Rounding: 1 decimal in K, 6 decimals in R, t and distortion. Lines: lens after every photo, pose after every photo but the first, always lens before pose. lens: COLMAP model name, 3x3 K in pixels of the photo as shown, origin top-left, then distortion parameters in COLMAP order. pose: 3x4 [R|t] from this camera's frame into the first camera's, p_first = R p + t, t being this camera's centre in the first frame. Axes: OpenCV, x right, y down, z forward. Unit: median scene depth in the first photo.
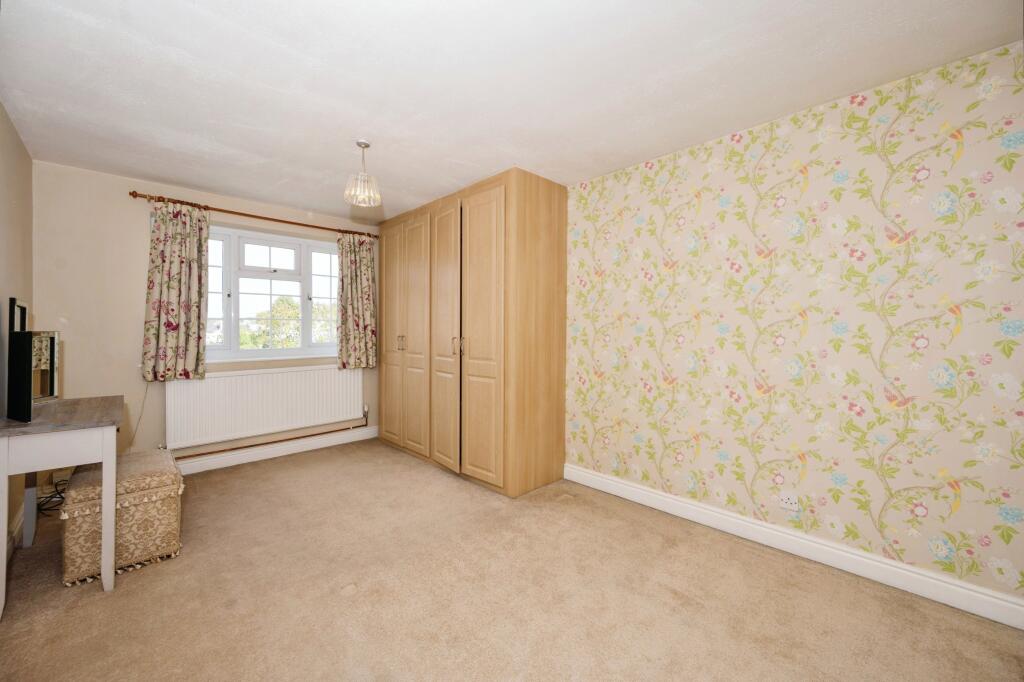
lens RADIAL K [[404.5, 0, 507.5], [0, 404.5, 333.2], [0, 0, 1]] dist [-0.000266, 0.000107]
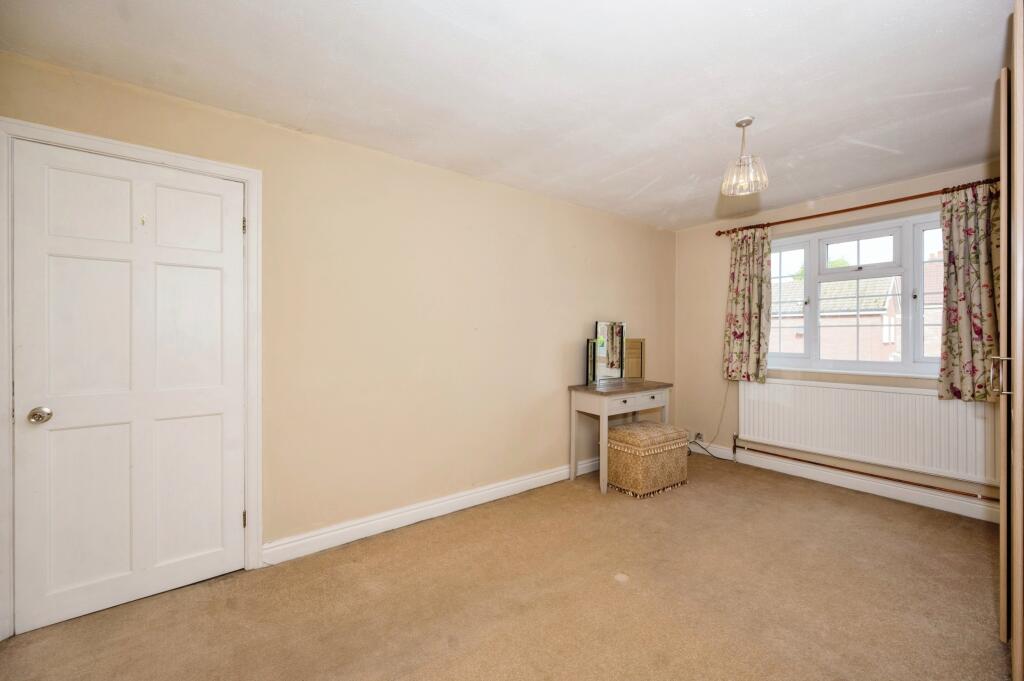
lens RADIAL K [[404.5, 0, 507.5], [0, 404.5, 332.7], [0, 0, 1]] dist [-0.000266, 0.000107]
pose [[-0.130651, -0.006757, -0.991405, 0.420885], [-0.012022, 0.999914, -0.005231, -0.008775], [0.991356, 0.011236, -0.130721, 0.463371]]
